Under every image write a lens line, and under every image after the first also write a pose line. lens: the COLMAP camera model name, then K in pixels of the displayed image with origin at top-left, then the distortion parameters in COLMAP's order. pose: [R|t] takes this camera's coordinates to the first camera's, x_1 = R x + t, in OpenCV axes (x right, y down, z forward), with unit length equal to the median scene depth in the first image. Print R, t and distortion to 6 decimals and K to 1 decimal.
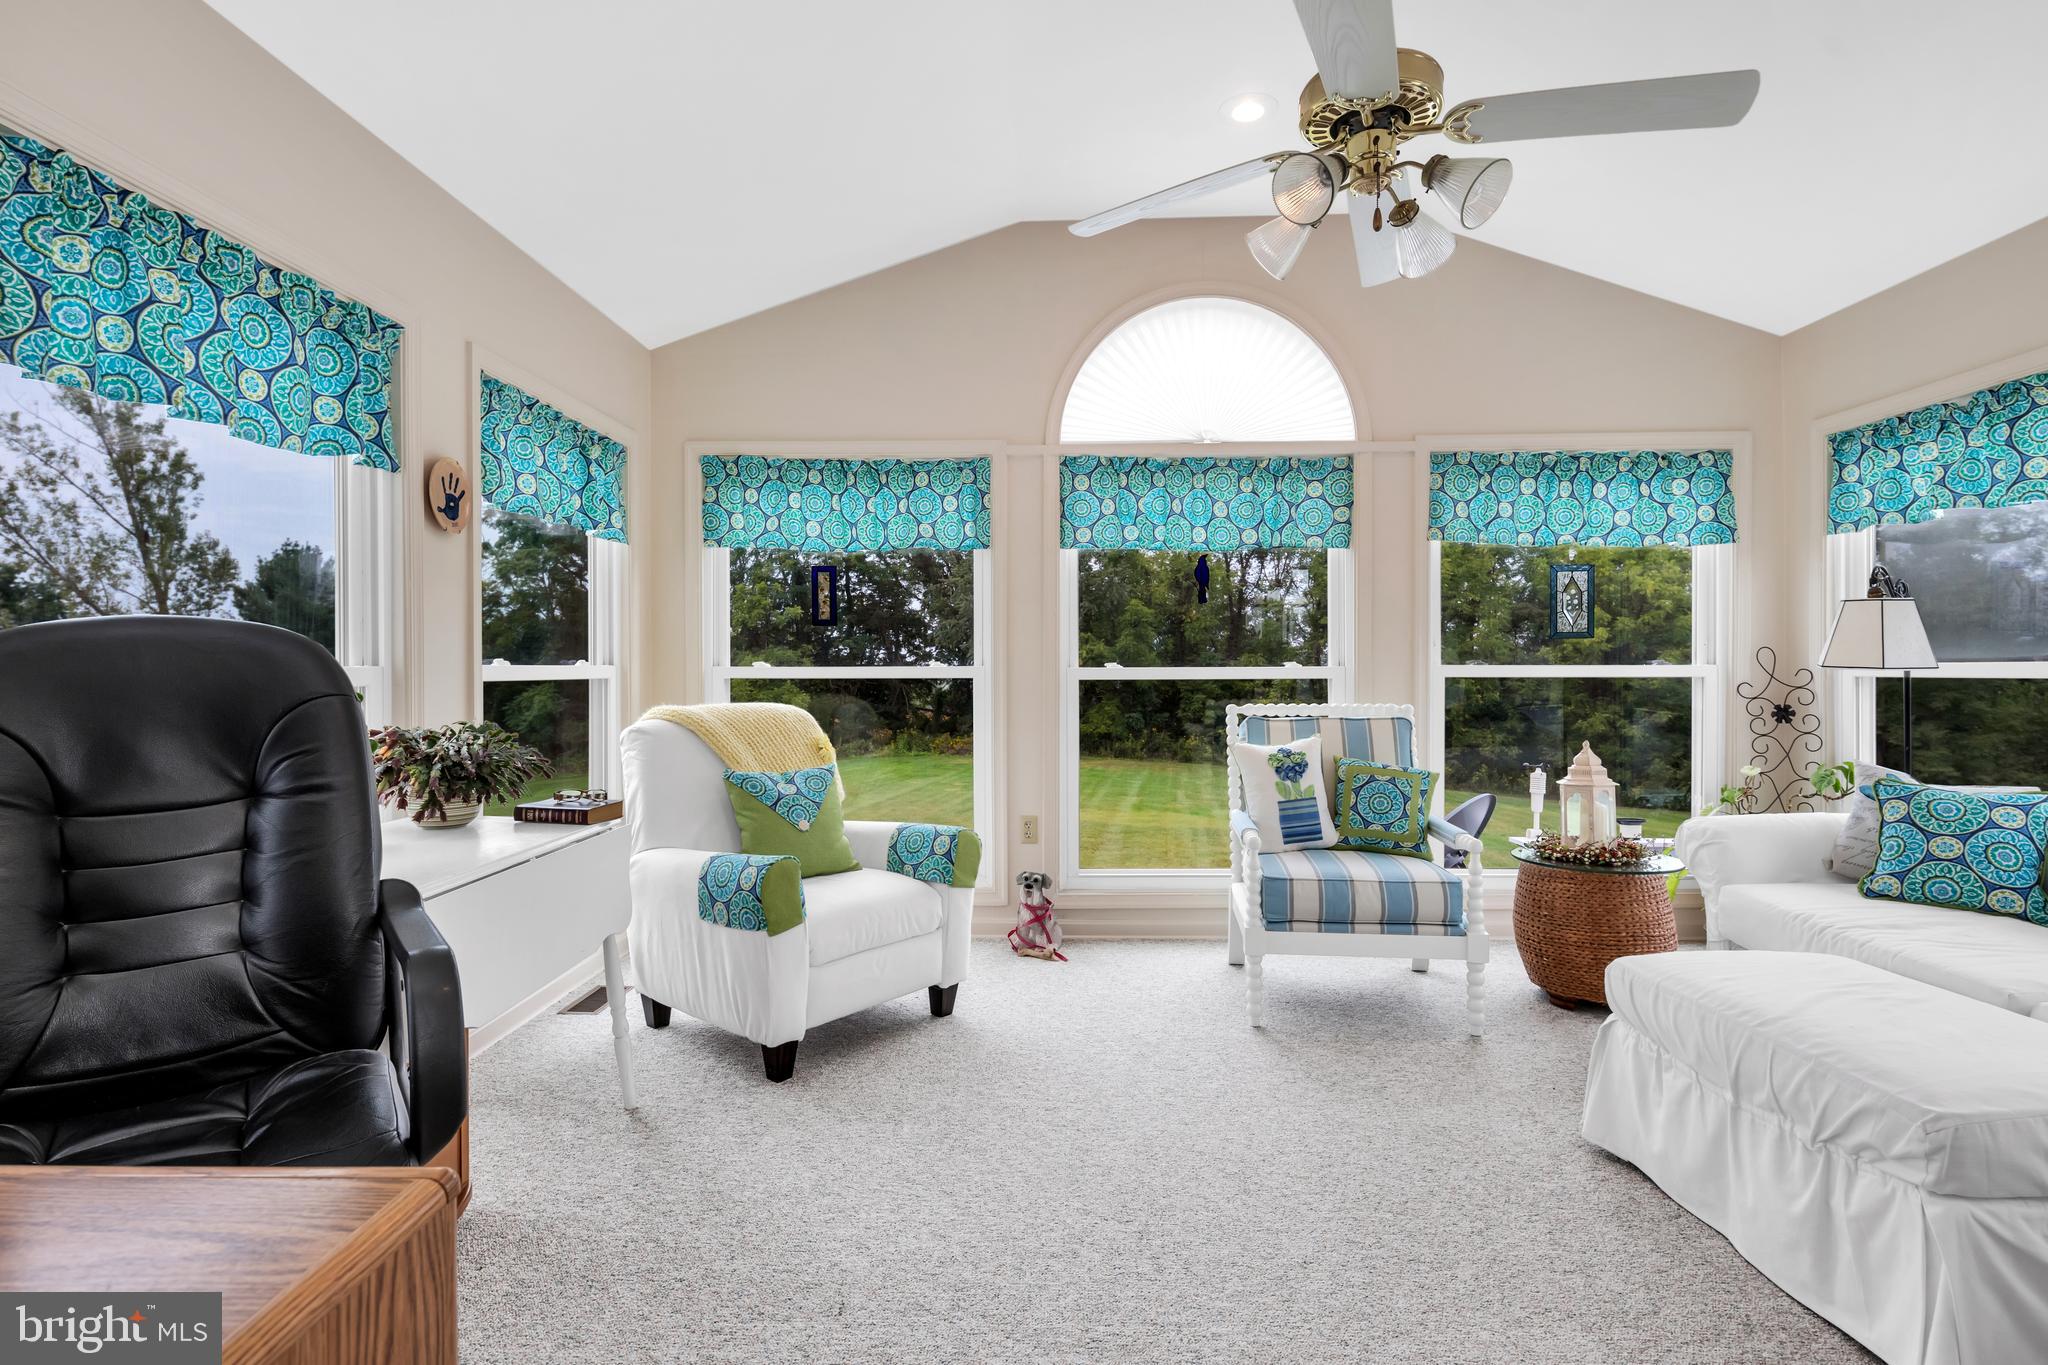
lens RADIAL K [[1002.3, 0, 1019.0], [0, 1002.3, 669.3], [0, 0, 1]] dist [0.001005, -0.003368]
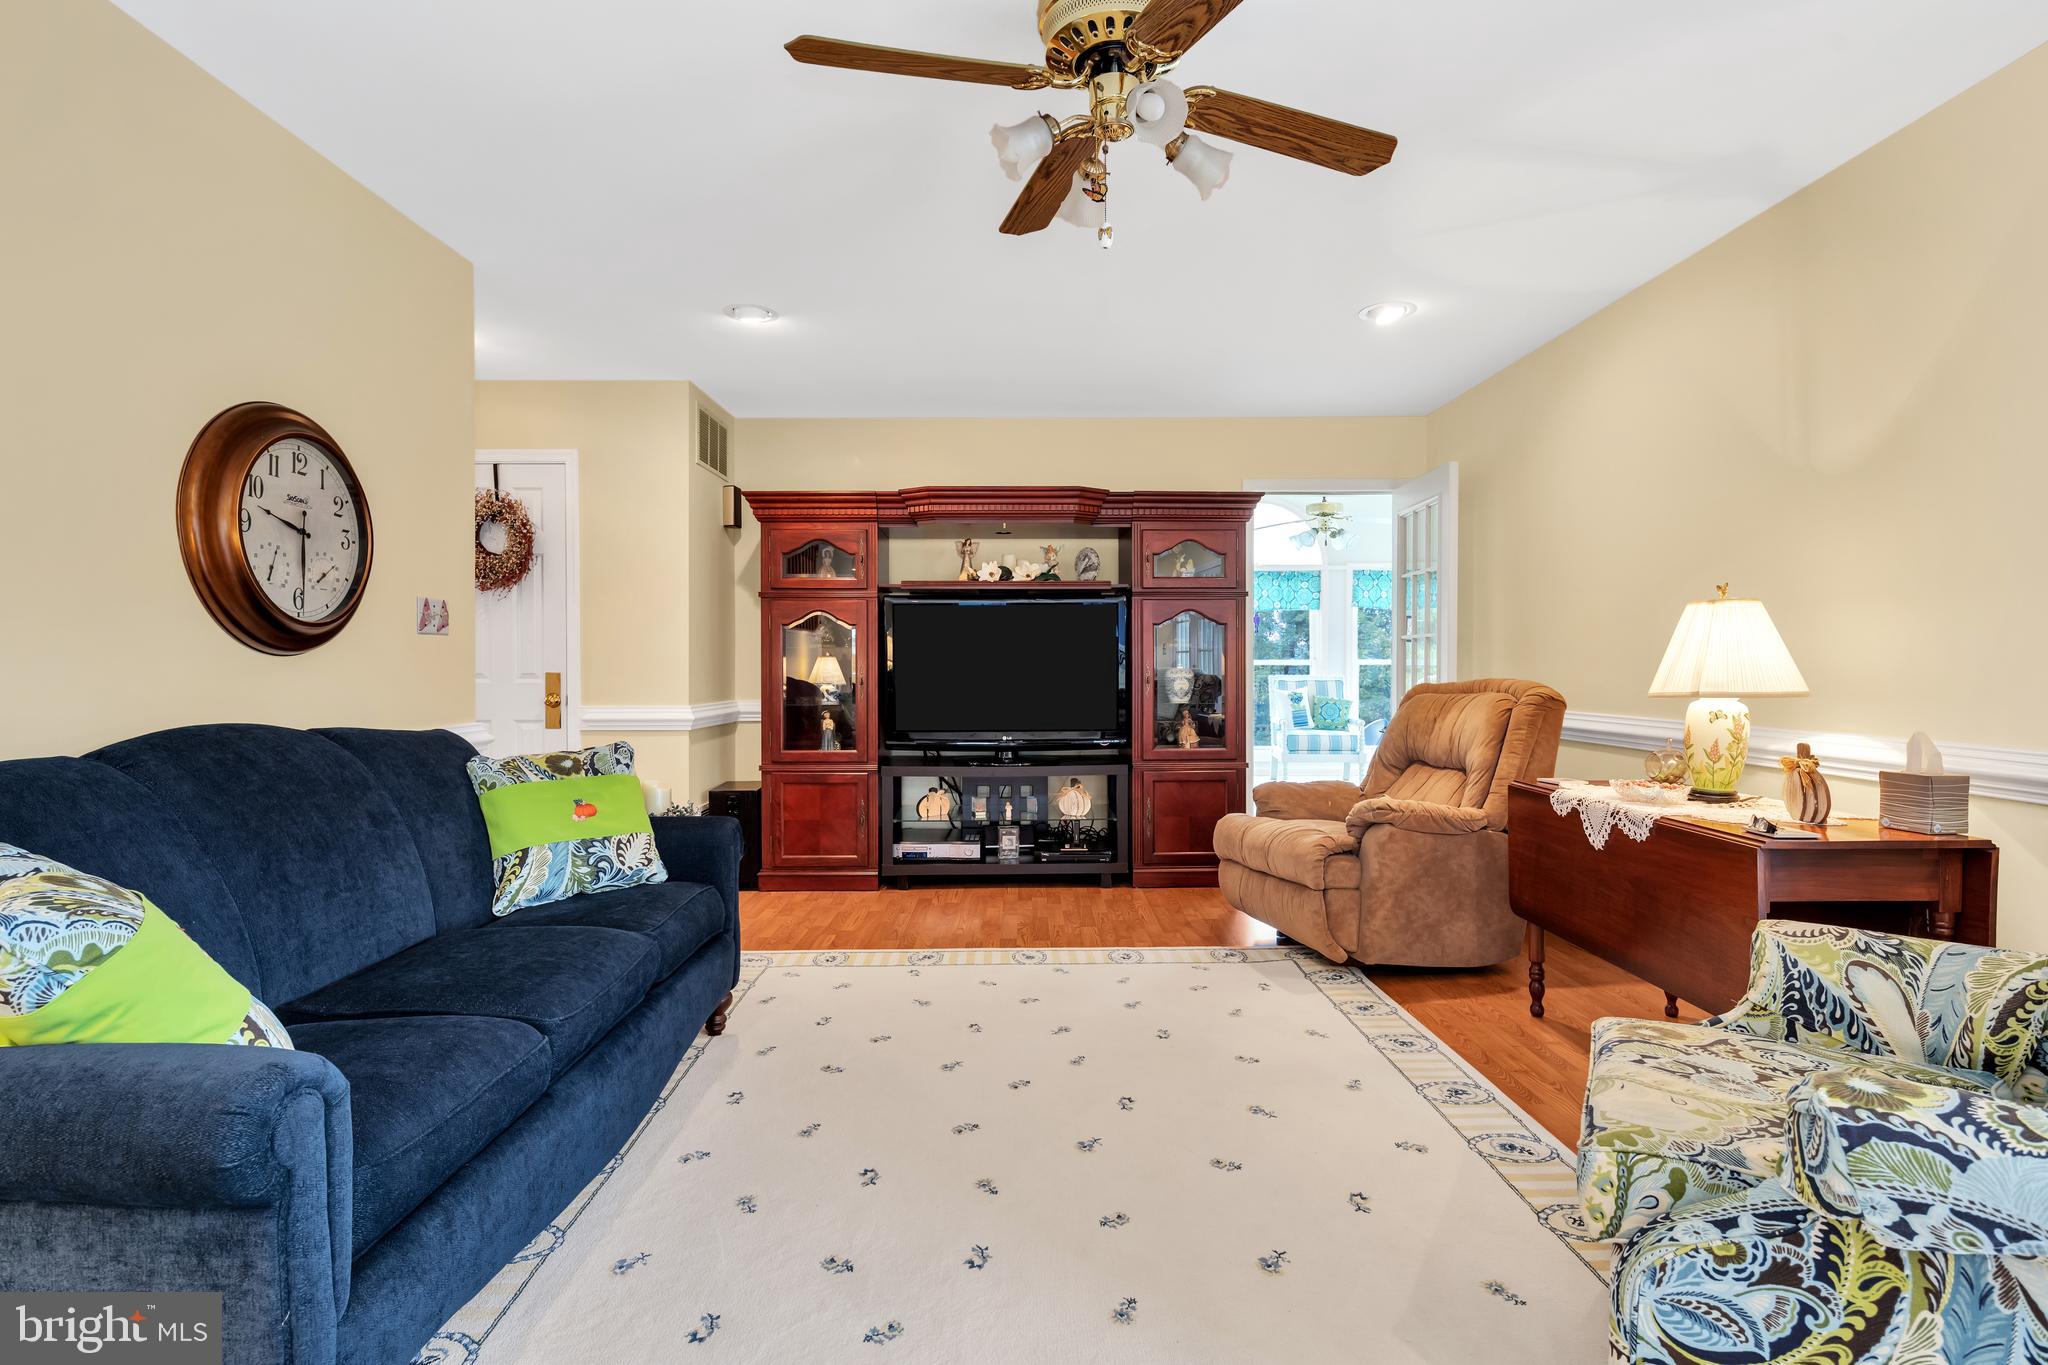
lens RADIAL K [[1002.3, 0, 1019.0], [0, 1002.3, 669.3], [0, 0, 1]] dist [0.001005, -0.003368]
pose [[0.999696, 0.001263, 0.024628, -0.443633], [-0.001483, 0.999959, 0.008914, -0.001152], [-0.024615, -0.008948, 0.999657, -1.369220]]
